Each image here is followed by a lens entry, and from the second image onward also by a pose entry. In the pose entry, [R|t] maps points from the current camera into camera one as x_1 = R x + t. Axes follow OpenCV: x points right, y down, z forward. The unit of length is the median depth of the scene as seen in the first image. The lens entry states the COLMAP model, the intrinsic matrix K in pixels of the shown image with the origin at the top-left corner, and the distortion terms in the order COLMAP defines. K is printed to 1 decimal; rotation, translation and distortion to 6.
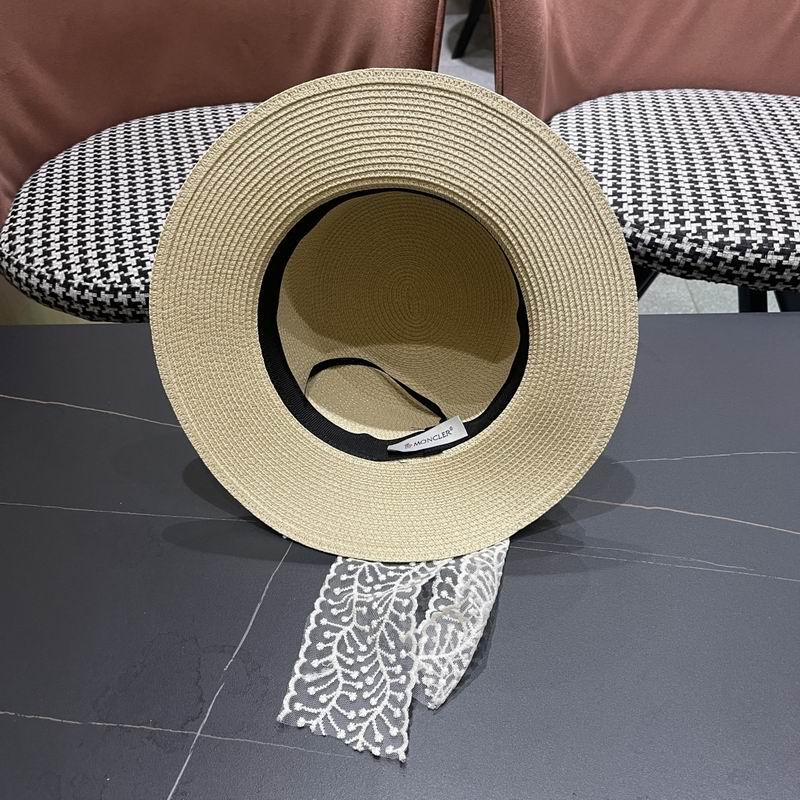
lens RADIAL K [[821.6, 0, 394.3], [0, 821.6, 402.5], [0, 0, 1]] dist [0.014790, 0.000000]
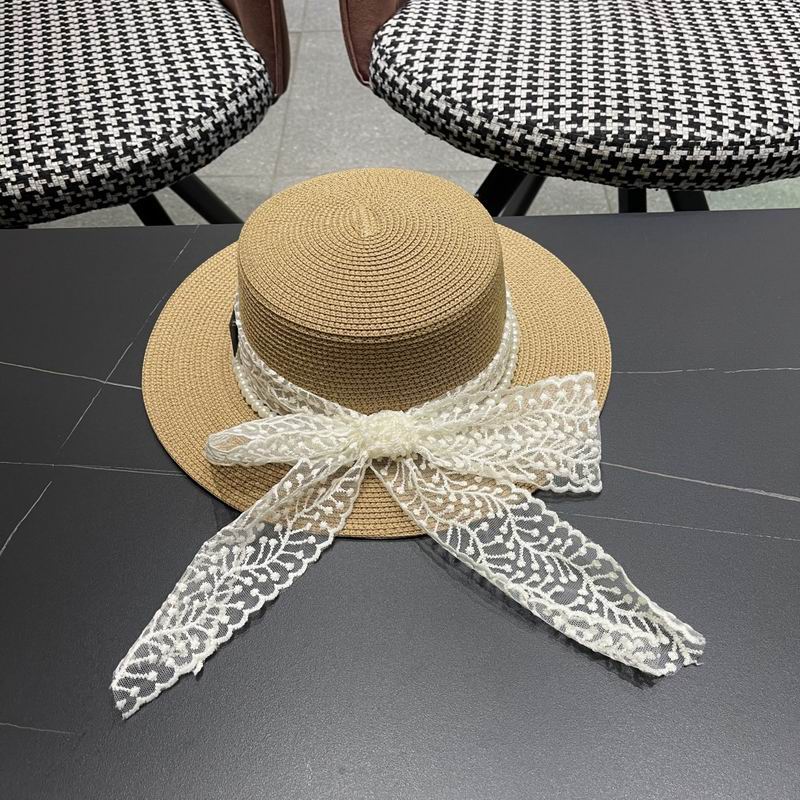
lens RADIAL K [[821.6, 0, 402.1], [0, 821.6, 407.9], [0, 0, 1]] dist [0.014790, 0.000000]
pose [[0.998861, -0.019807, 0.043407, 0.159769], [0.014182, 0.991896, 0.126258, -0.014133], [-0.045556, -0.125499, 0.991047, 0.084310]]
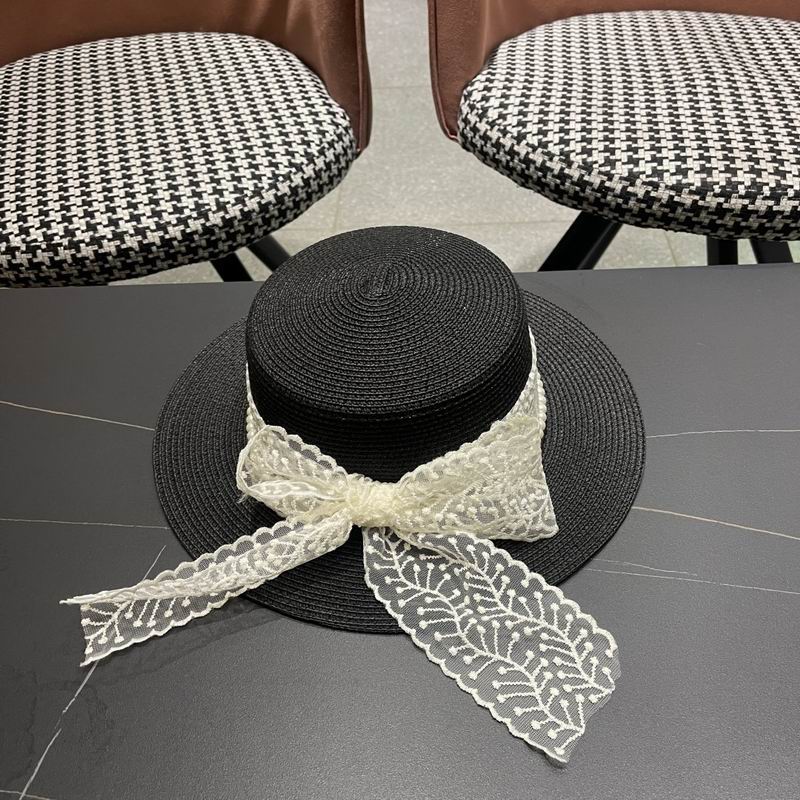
lens RADIAL K [[821.6, 0, 402.8], [0, 821.6, 405.9], [0, 0, 1]] dist [0.014790, 0.000000]
pose [[0.999743, -0.018760, 0.012742, 0.085195], [0.017882, 0.997673, 0.065791, -0.022274], [-0.013947, -0.065547, 0.997752, 0.113016]]
